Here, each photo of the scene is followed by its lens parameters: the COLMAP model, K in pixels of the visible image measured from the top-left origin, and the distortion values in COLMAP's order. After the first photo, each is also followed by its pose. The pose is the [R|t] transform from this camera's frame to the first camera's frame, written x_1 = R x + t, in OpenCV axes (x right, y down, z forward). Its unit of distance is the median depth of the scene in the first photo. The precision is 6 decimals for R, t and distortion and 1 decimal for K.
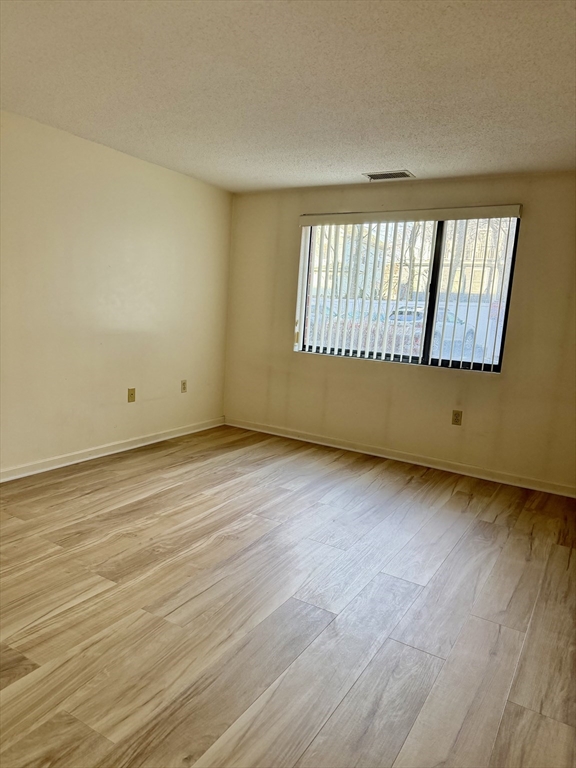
lens RADIAL K [[534.4, 0, 288.7], [0, 534.4, 383.6], [0, 0, 1]] dist [0.063864, -0.072069]
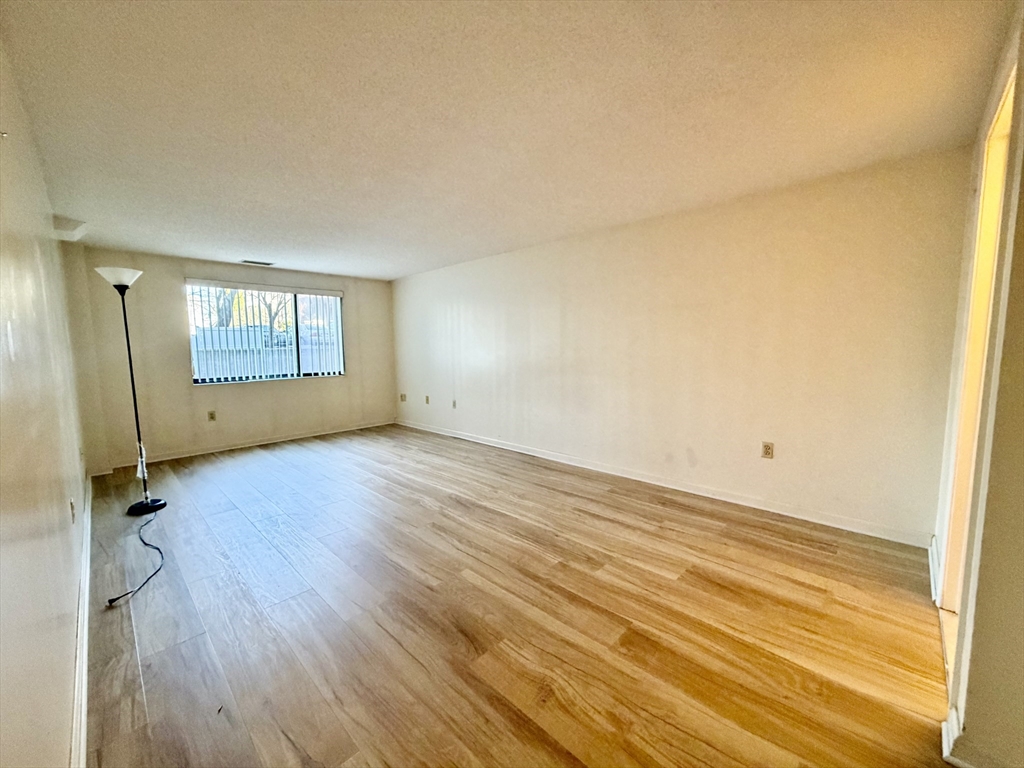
lens RADIAL K [[406.9, 0, 514.1], [0, 406.9, 383.2], [0, 0, 1]] dist [0.002485, 0.000081]
pose [[0.211459, -0.152218, 0.965461, -0.877709], [0.171429, 0.978262, 0.116690, -0.052996], [-0.962235, 0.140833, 0.232957, 0.052831]]
